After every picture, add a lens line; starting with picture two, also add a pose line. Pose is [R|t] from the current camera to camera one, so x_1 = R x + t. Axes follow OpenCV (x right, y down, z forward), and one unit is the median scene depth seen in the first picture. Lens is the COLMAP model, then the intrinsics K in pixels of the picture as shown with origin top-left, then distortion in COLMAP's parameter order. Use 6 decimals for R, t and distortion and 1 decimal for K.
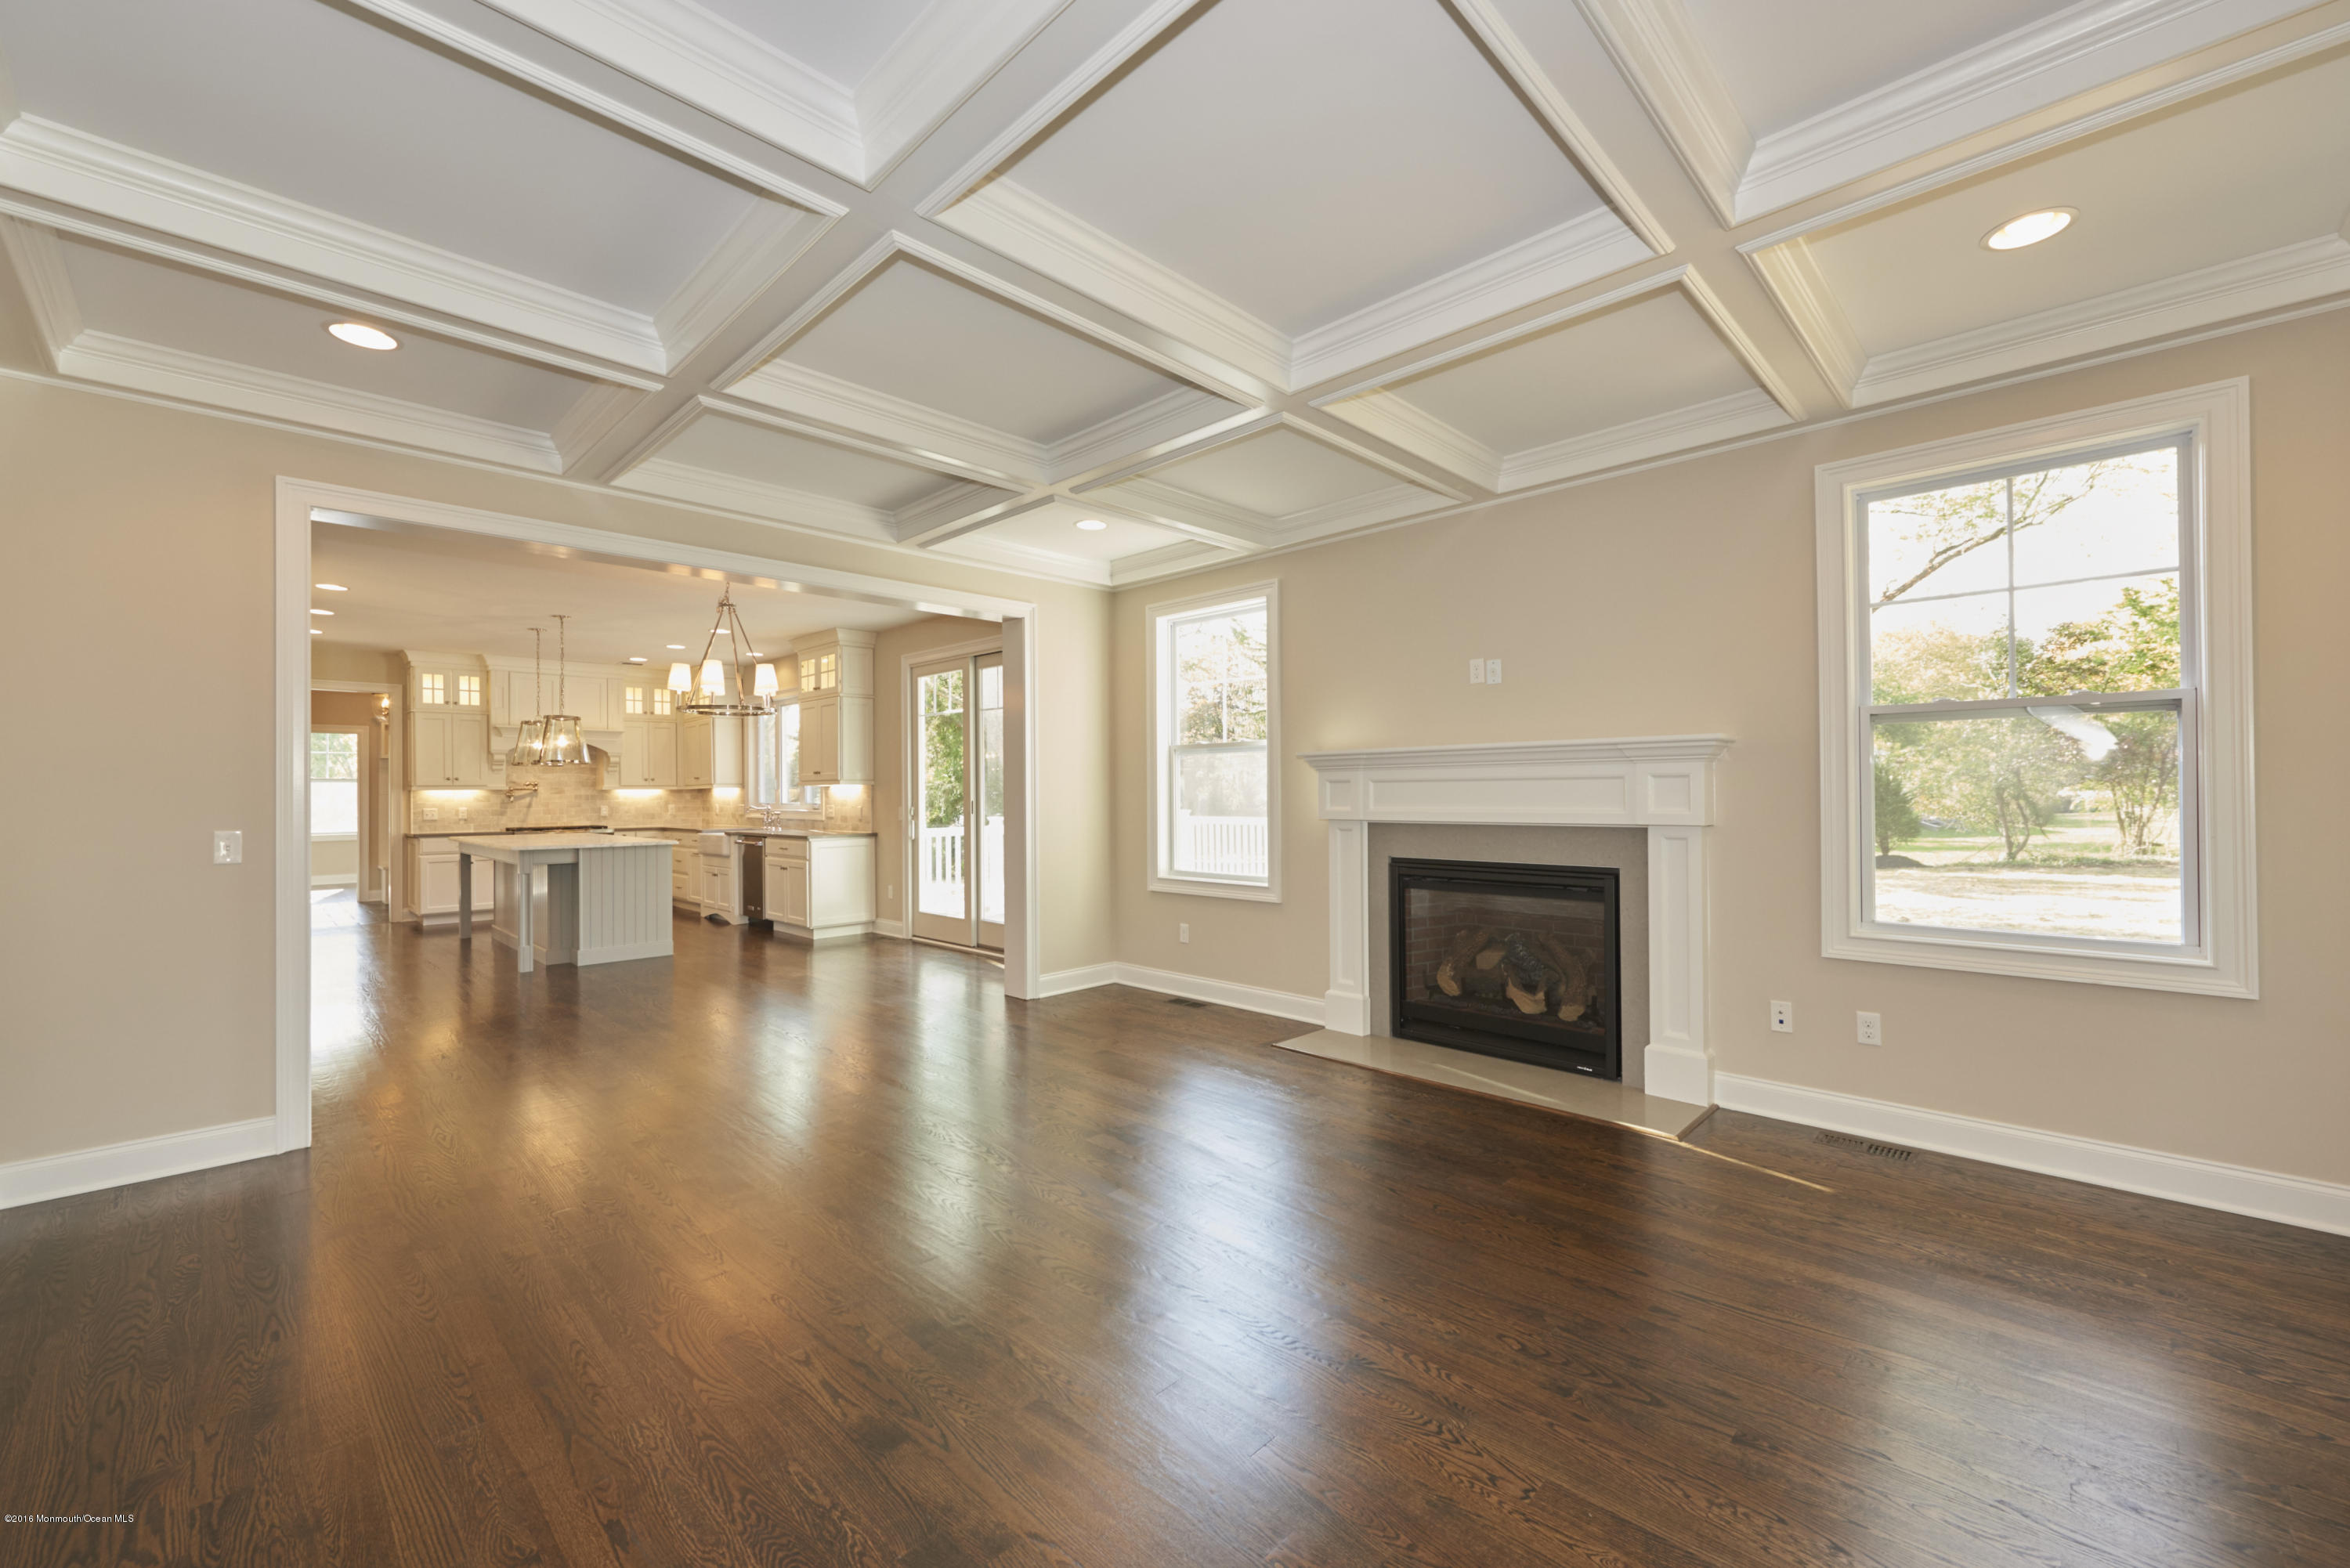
lens RADIAL K [[941.6, 0, 1178.8], [0, 941.6, 784.6], [0, 0, 1]] dist [-0.002088, -0.000512]
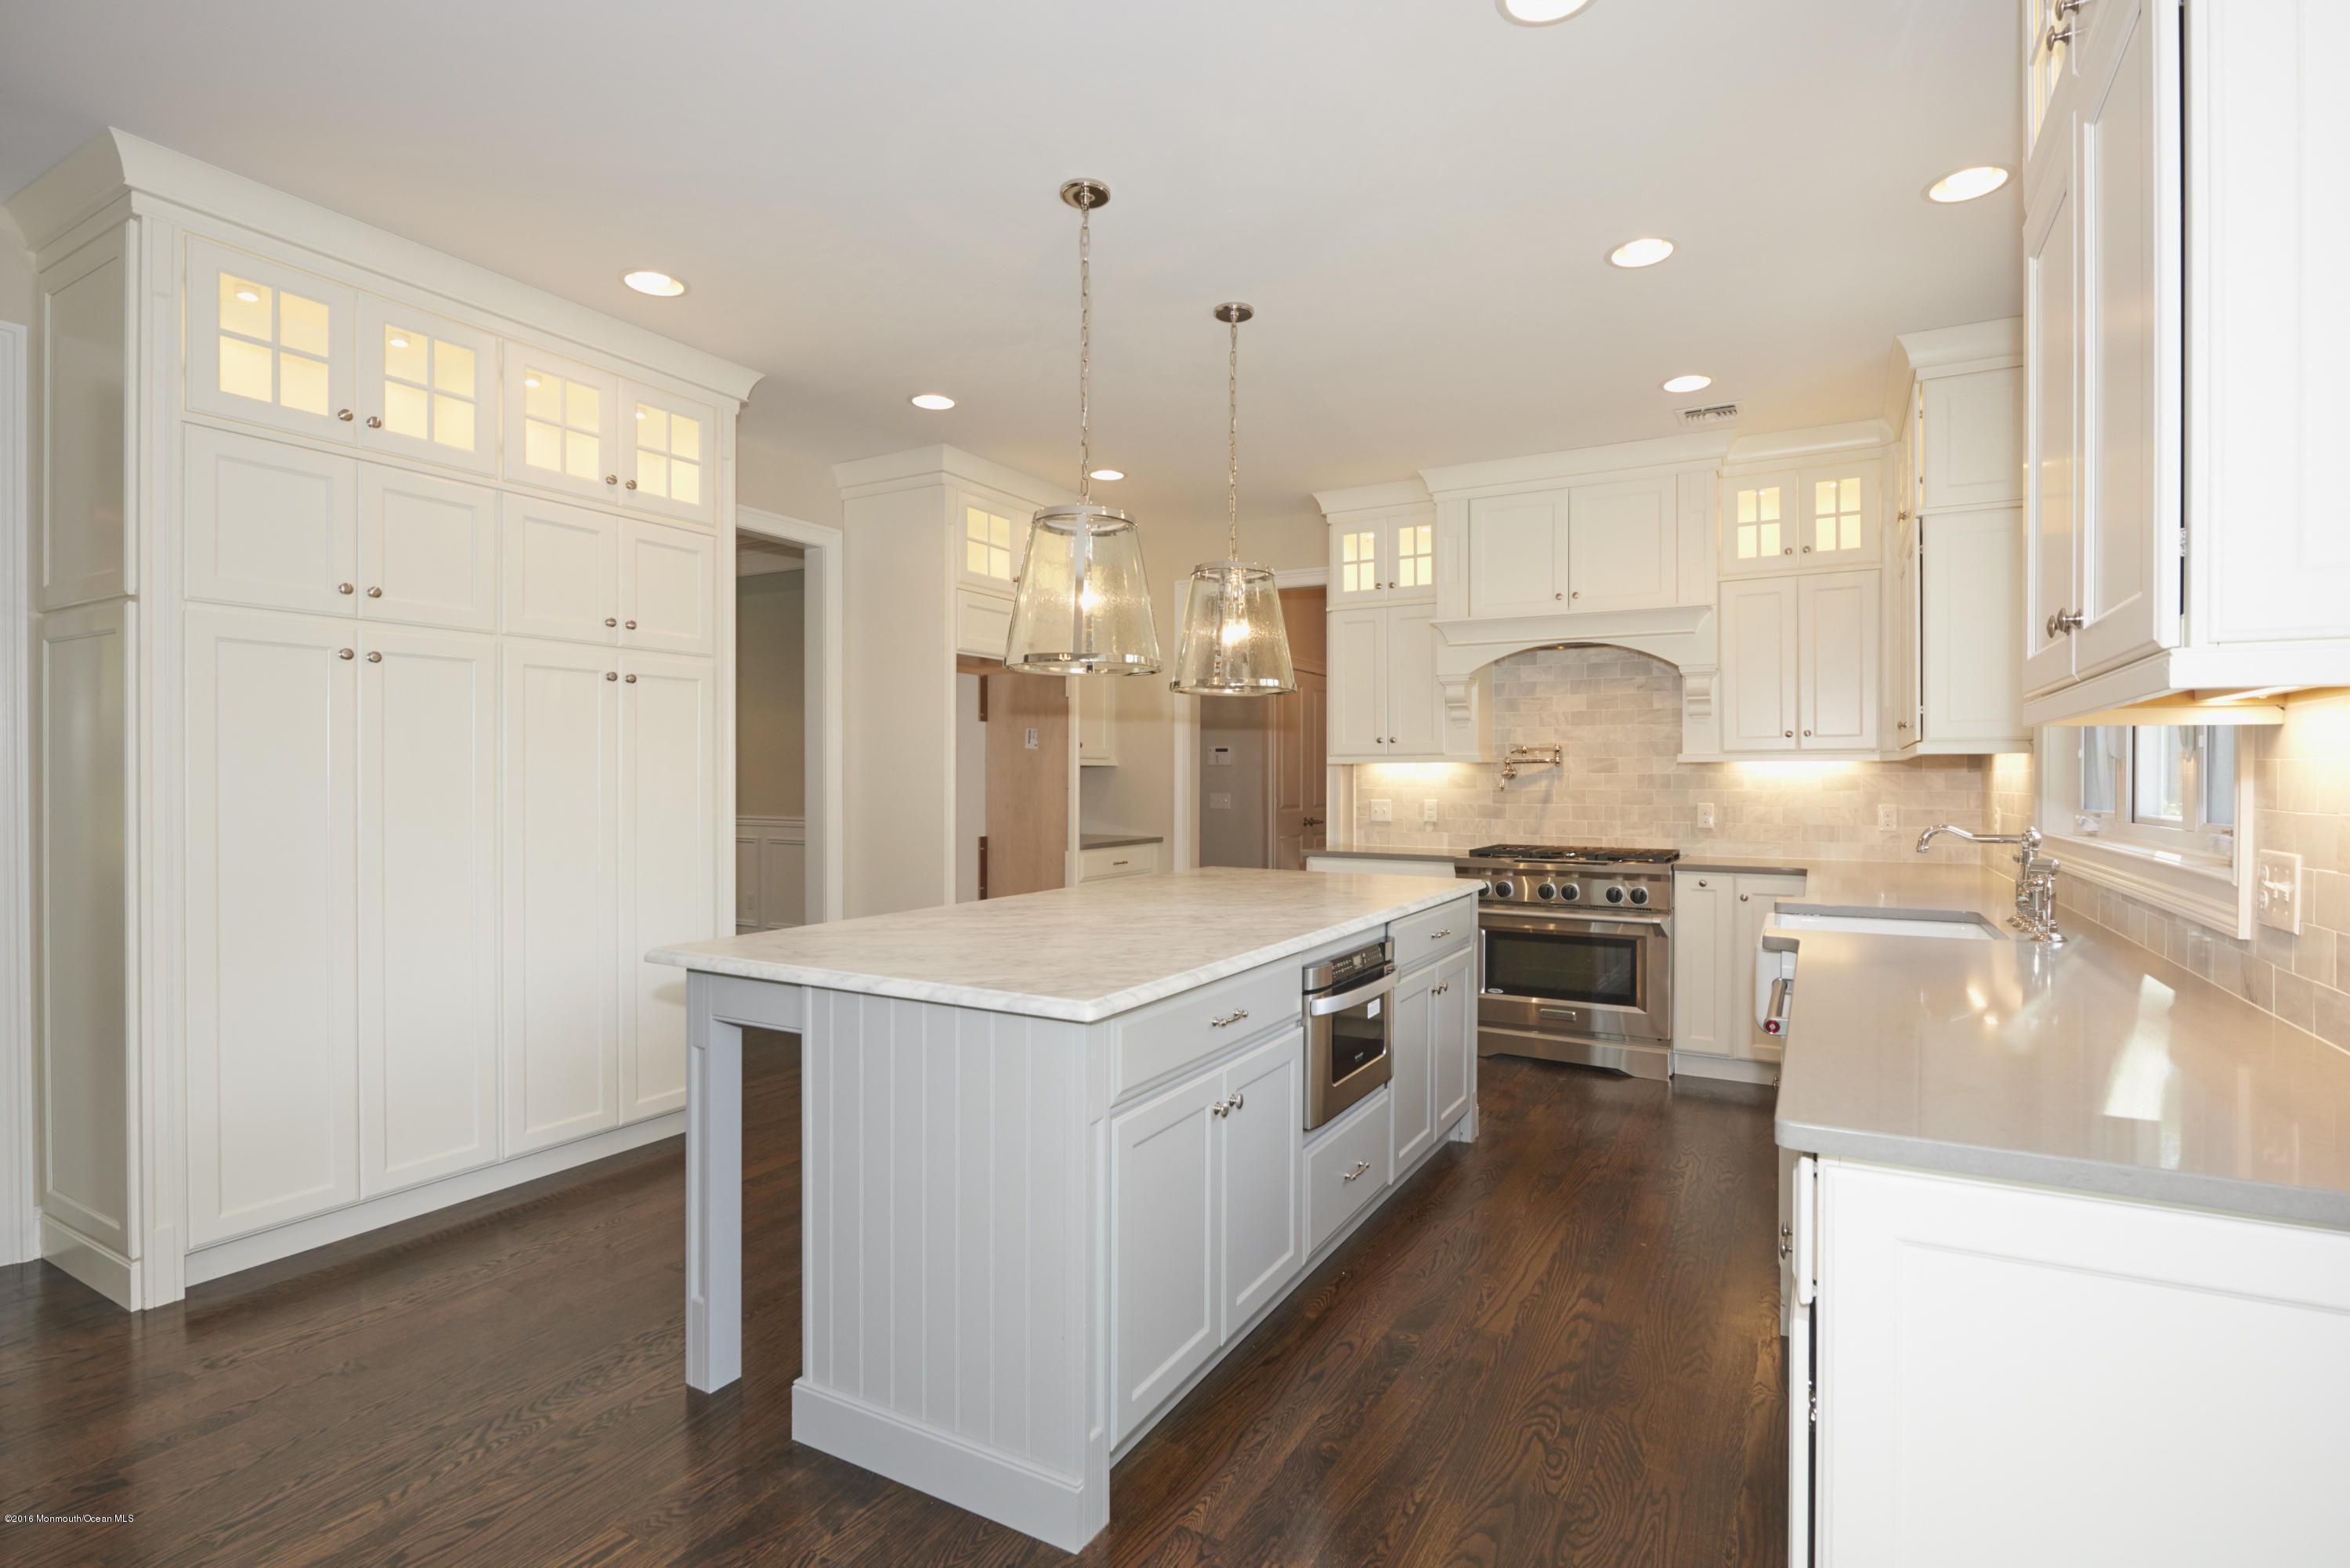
lens RADIAL K [[1146.7, 0, 1197.4], [0, 1146.7, 782.1], [0, 0, 1]] dist [0.002149, 0.000024]
pose [[0.256898, 0.019396, -0.966244, -0.216362], [0.008941, 0.999708, 0.022445, 0.001188], [0.966397, -0.014405, 0.256650, 0.743667]]
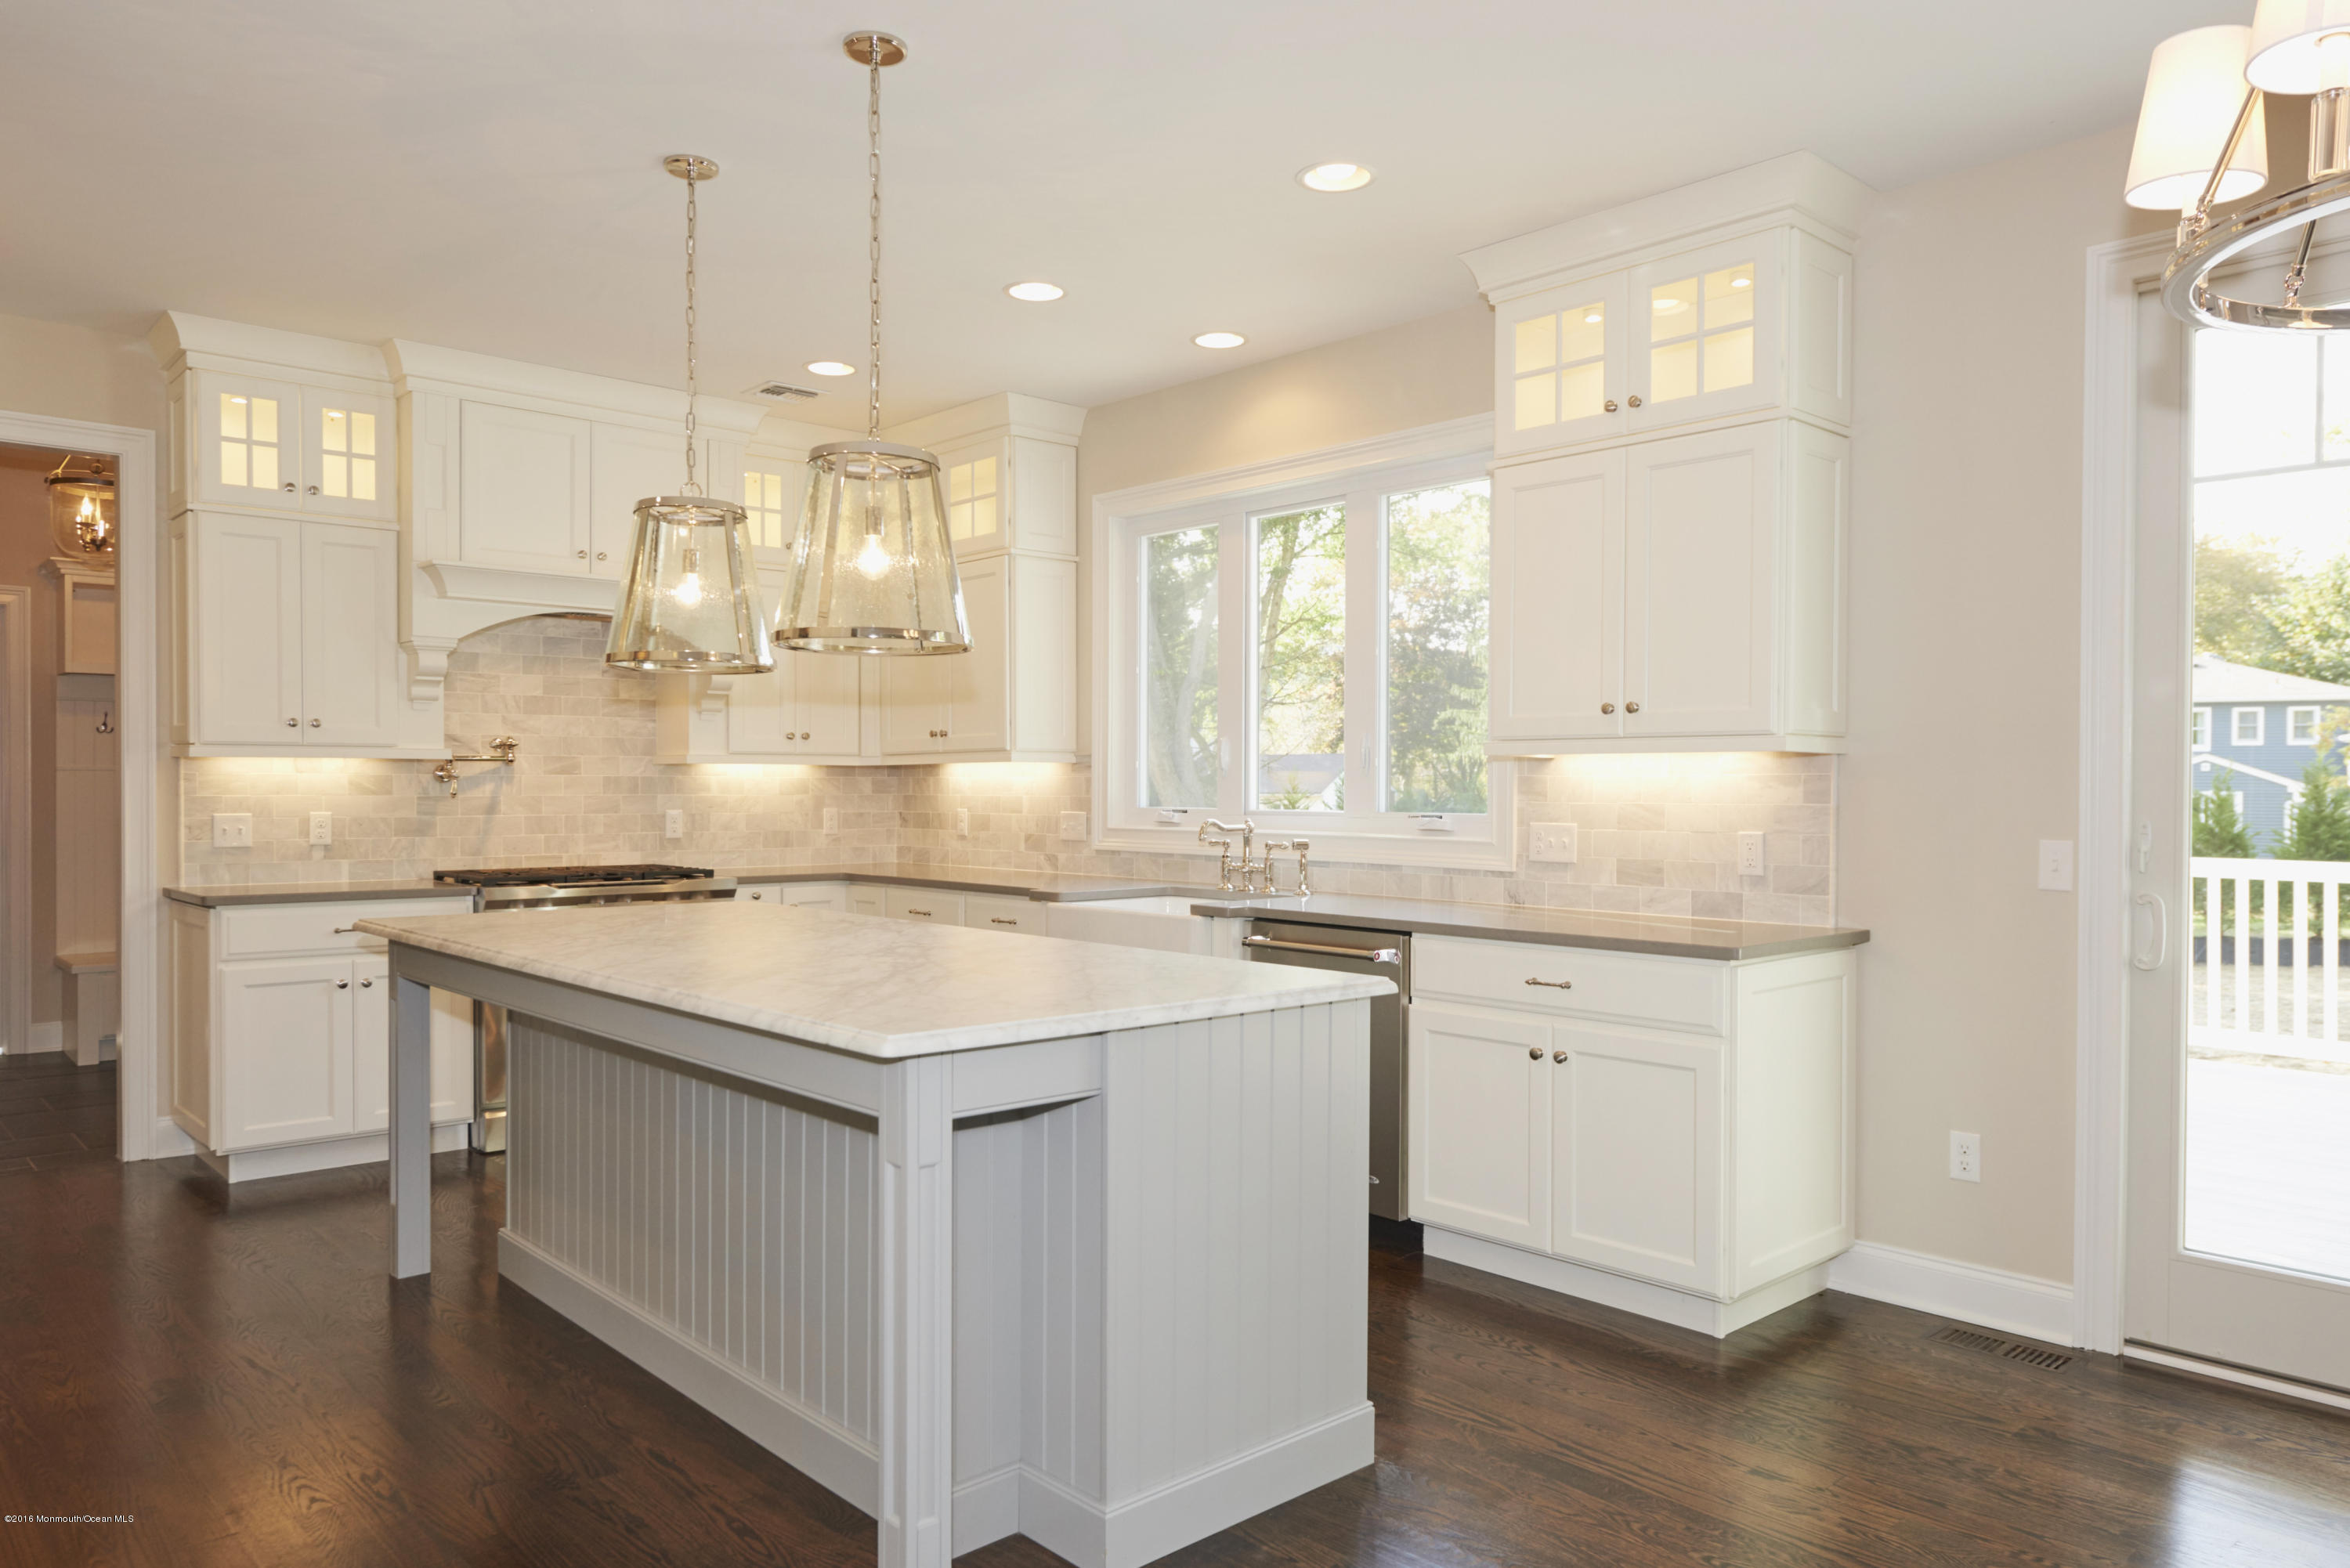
lens RADIAL K [[1565.5, 0, 1194.5], [0, 1565.5, 802.4], [0, 0, 1]] dist [-0.028710, 0.002407]
pose [[0.998883, 0.014155, -0.045086, -0.435331], [-0.013319, 0.999735, 0.018799, 0.007296], [0.045340, -0.018177, 0.998806, 0.473094]]
